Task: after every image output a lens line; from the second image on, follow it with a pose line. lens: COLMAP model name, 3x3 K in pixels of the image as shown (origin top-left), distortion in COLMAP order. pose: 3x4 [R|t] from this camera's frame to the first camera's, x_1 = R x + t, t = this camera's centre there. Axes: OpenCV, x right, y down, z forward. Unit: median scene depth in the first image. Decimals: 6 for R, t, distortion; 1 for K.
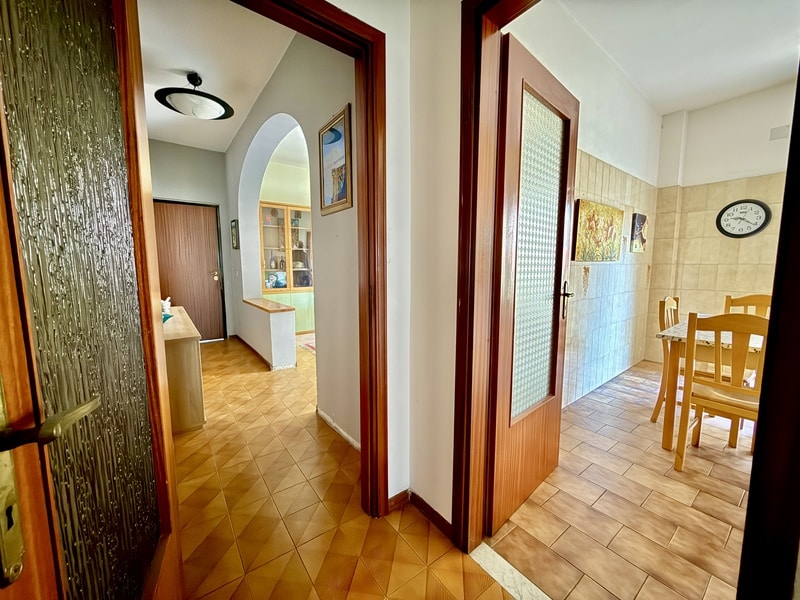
lens RADIAL K [[319.2, 0, 397.9], [0, 319.2, 299.9], [0, 0, 1]] dist [0.001351, -0.002190]
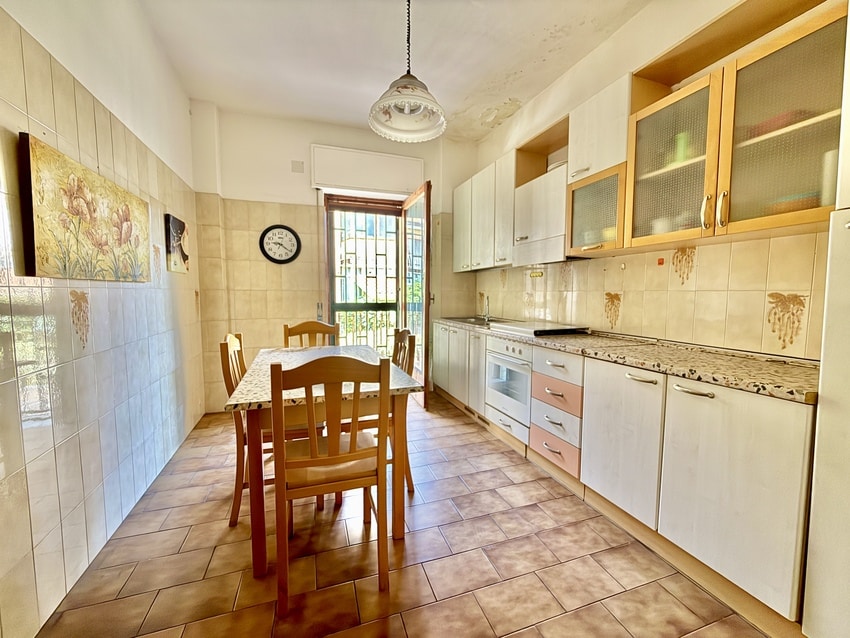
lens RADIAL K [[339.1, 0, 422.8], [0, 339.1, 318.9], [0, 0, 1]] dist [0.001351, -0.002190]
pose [[0.312228, -0.068515, 0.947533, 0.213192], [0.099674, 0.994254, 0.039049, -0.023179], [-0.944764, 0.082253, 0.317263, 0.276104]]
